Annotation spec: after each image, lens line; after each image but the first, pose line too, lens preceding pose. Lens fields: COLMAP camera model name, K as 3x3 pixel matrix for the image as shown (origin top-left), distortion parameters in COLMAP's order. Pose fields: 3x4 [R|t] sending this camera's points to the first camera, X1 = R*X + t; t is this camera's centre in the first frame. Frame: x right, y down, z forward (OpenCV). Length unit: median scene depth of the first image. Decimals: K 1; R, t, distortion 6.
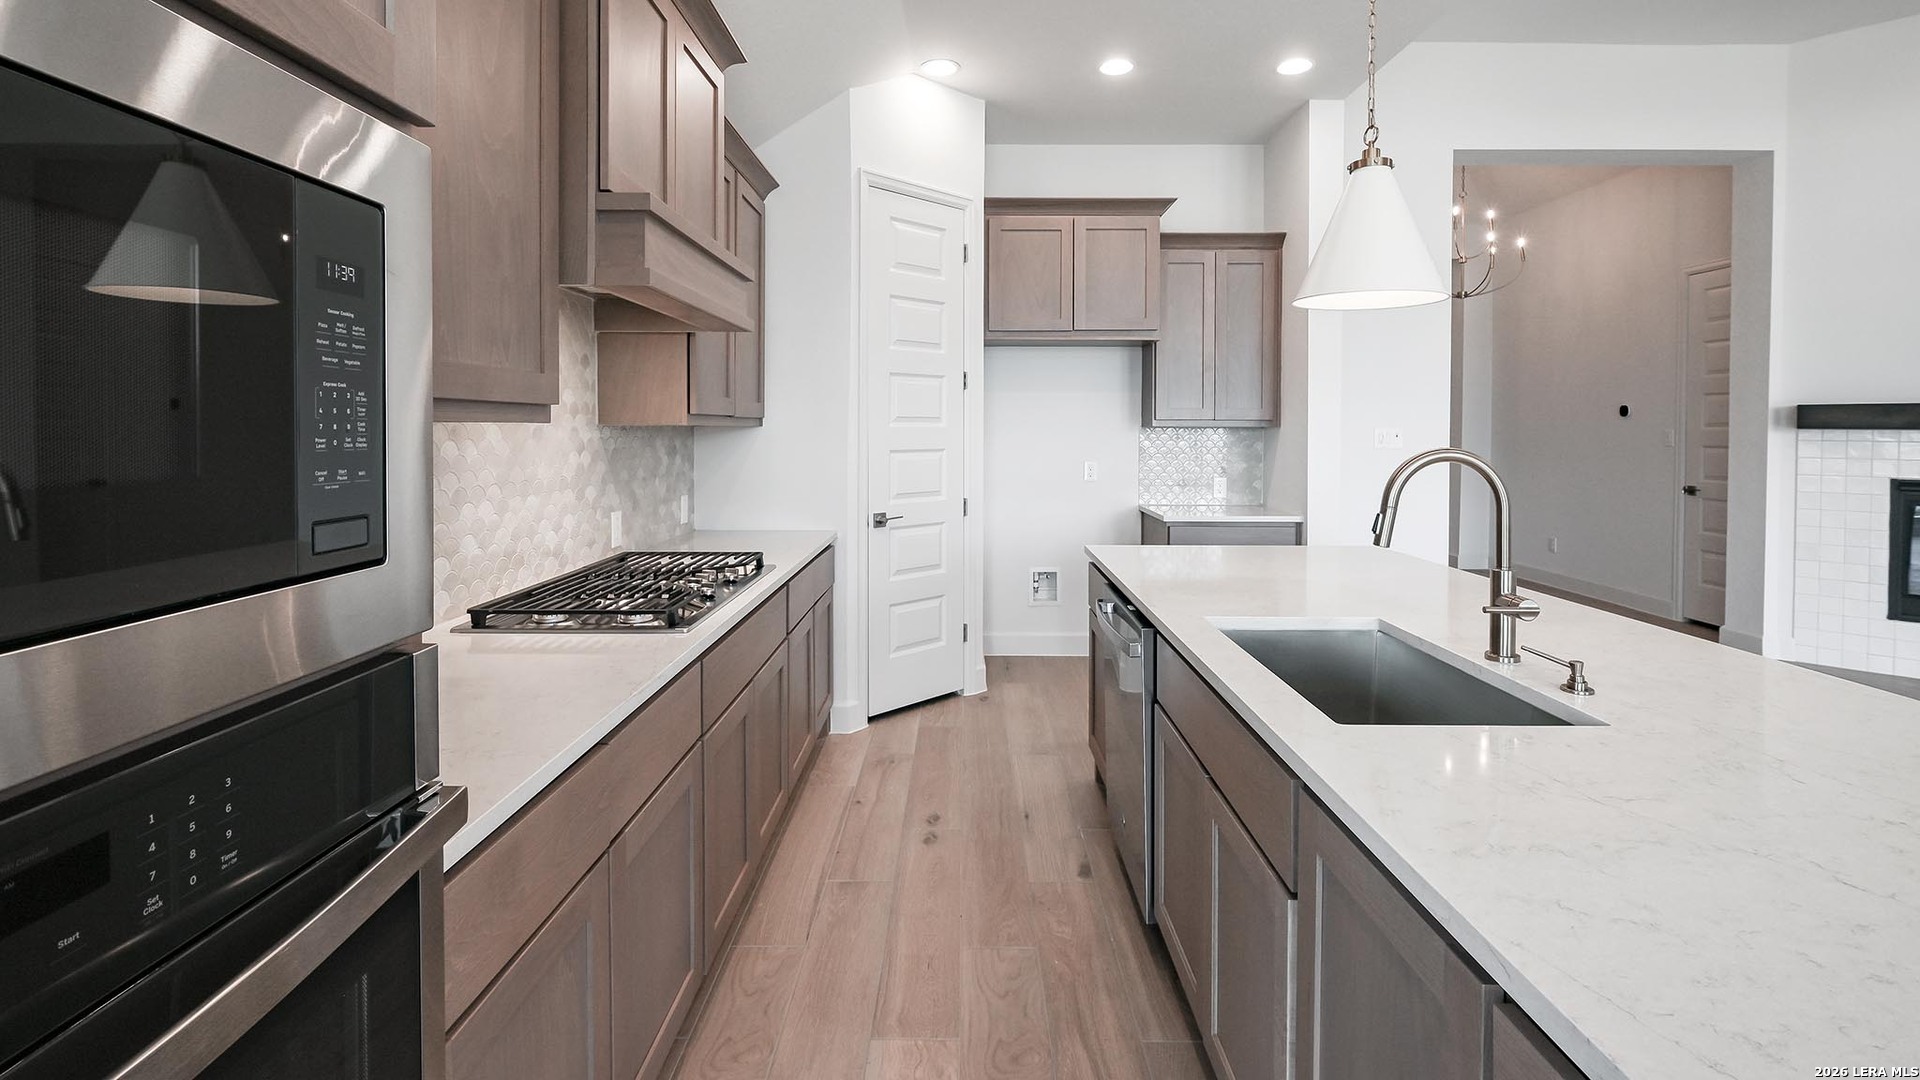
lens RADIAL K [[857.2, 0, 959.7], [0, 857.2, 440.3], [0, 0, 1]] dist [-0.001931, -0.000265]
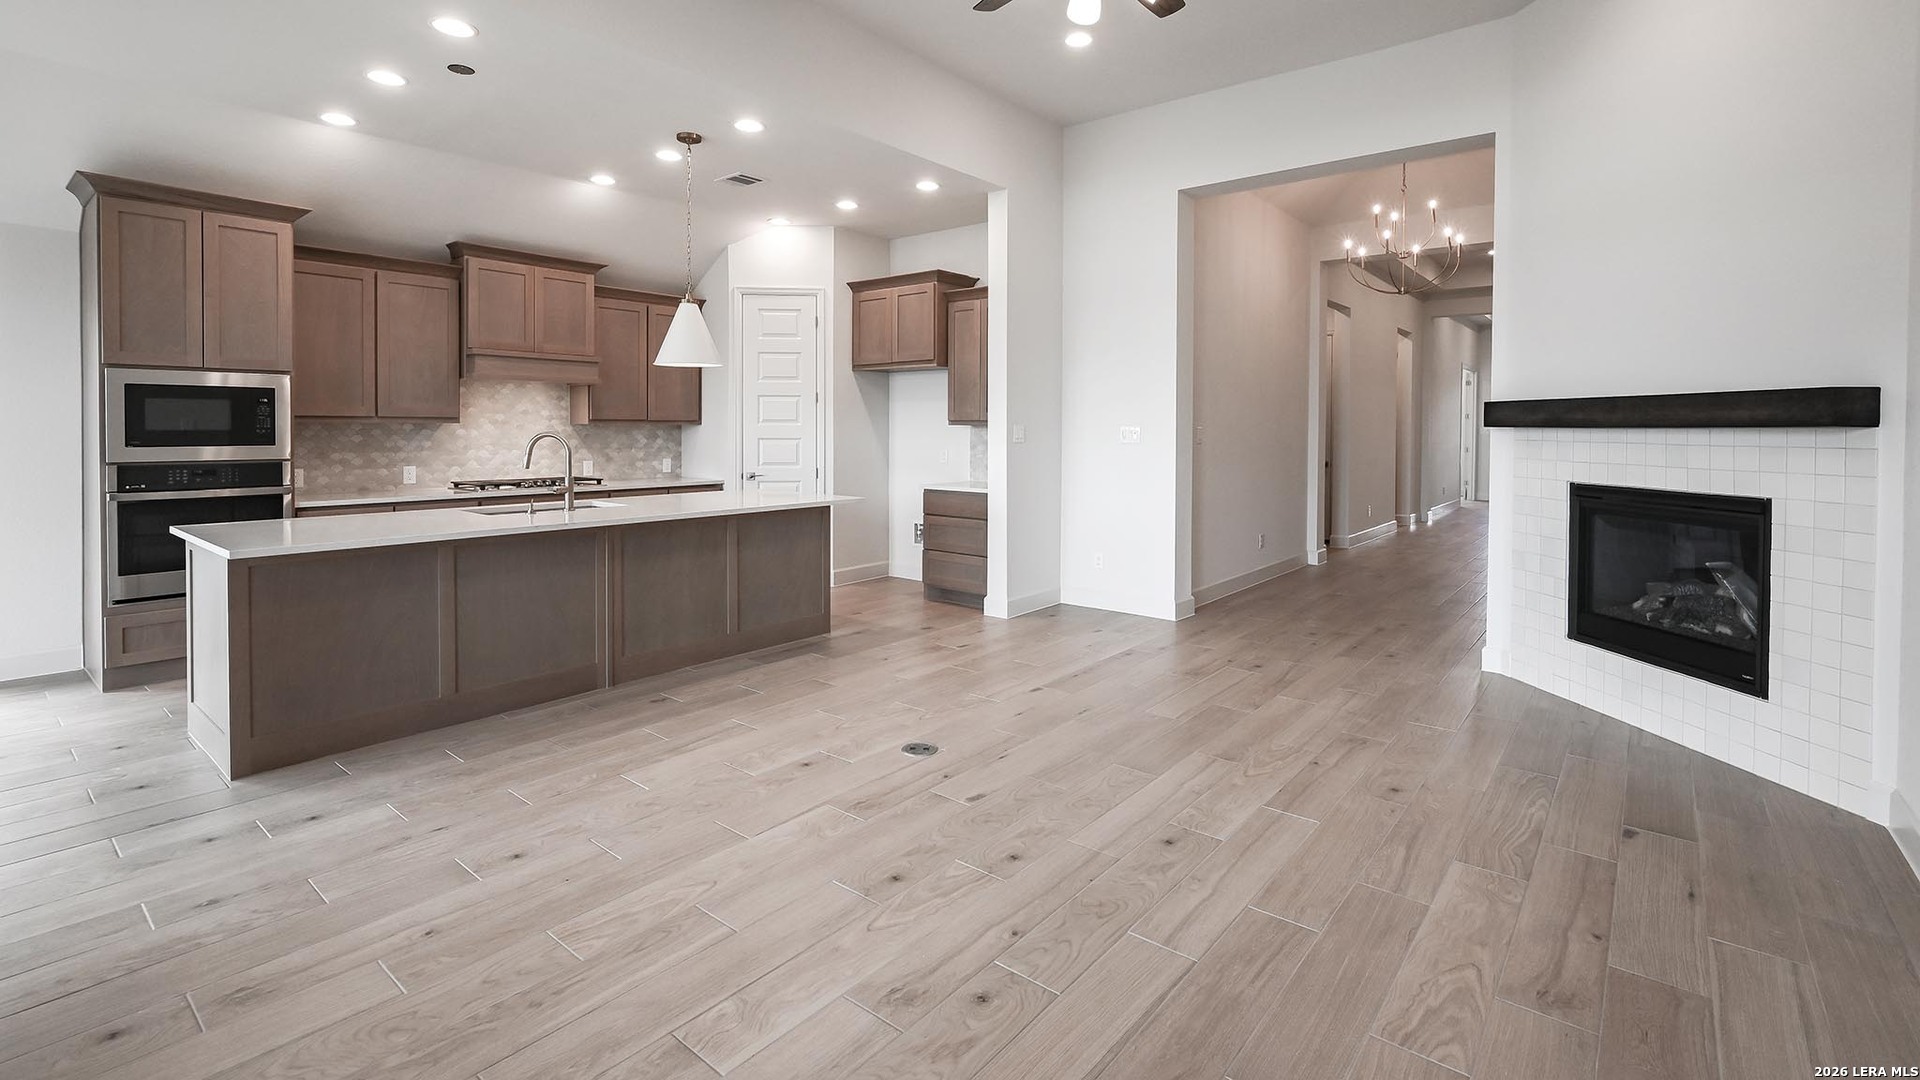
lens RADIAL K [[857.2, 0, 959.7], [0, 857.2, 440.3], [0, 0, 1]] dist [-0.001931, -0.000265]
pose [[0.778583, 0.011583, -0.627435, 1.968756], [-0.011658, 0.999924, 0.003993, 0.005928], [0.627433, 0.004206, 0.778659, -0.199202]]
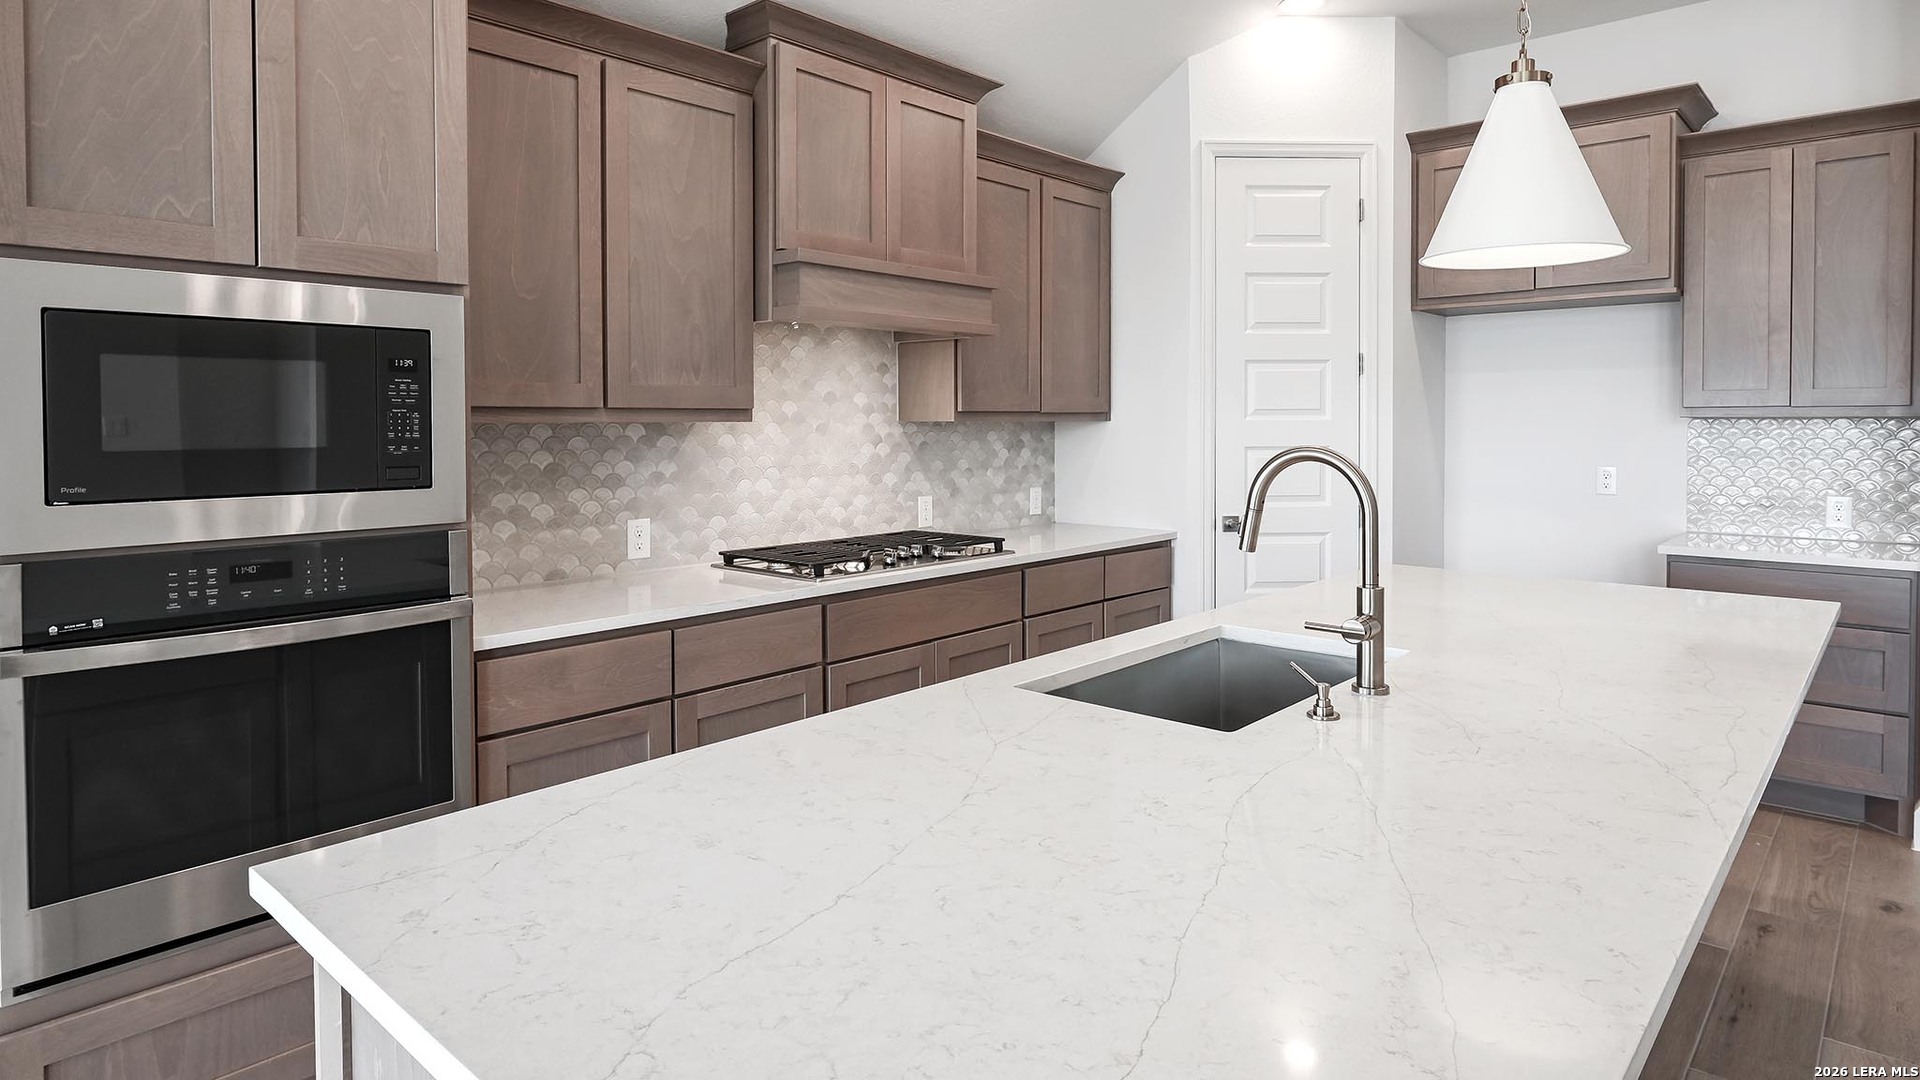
lens RADIAL K [[1076.5, 0, 959.8], [0, 1076.5, 437.0], [0, 0, 1]] dist [0.002180, 0.000425]
pose [[0.747610, 0.004911, -0.664120, 0.630167], [-0.003782, 0.999988, 0.003137, -0.001488], [0.664127, 0.000167, 0.747620, -0.055703]]
